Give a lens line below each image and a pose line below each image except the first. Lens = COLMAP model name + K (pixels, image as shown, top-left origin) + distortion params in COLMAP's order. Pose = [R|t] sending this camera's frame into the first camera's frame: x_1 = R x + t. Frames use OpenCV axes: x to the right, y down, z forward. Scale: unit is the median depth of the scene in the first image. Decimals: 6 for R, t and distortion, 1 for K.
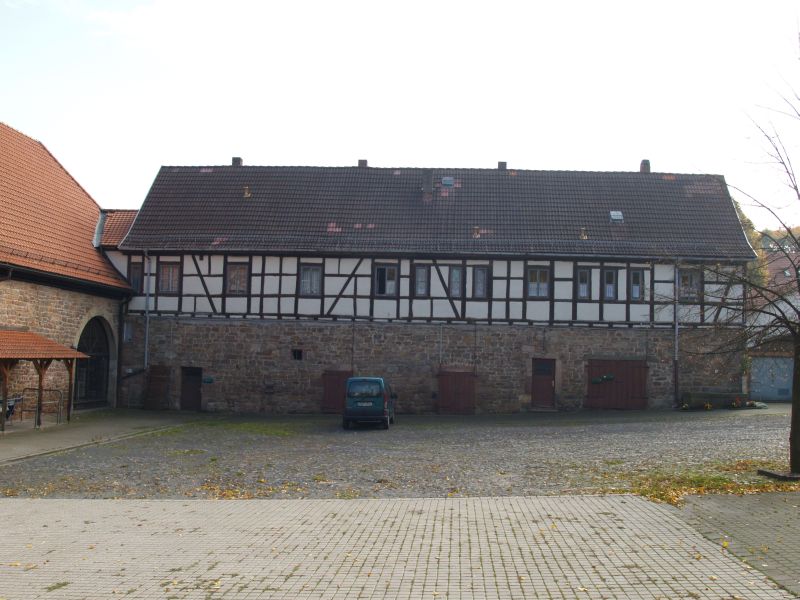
lens RADIAL K [[832.0, 0, 402.0], [0, 832.0, 299.5], [0, 0, 1]] dist [-0.109934, 0.000000]
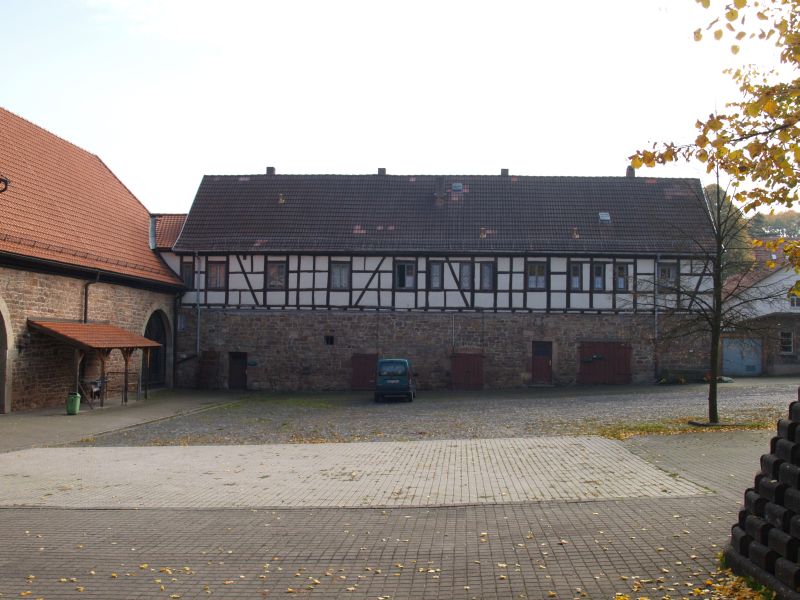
lens RADIAL K [[832.0, 0, 399.2], [0, 832.0, 299.8], [0, 0, 1]] dist [-0.109934, 0.000000]
pose [[0.999916, -0.011302, -0.006336, -0.020923], [0.011440, 0.999688, 0.022189, -0.014991], [0.006084, -0.022260, 0.999734, -0.160295]]
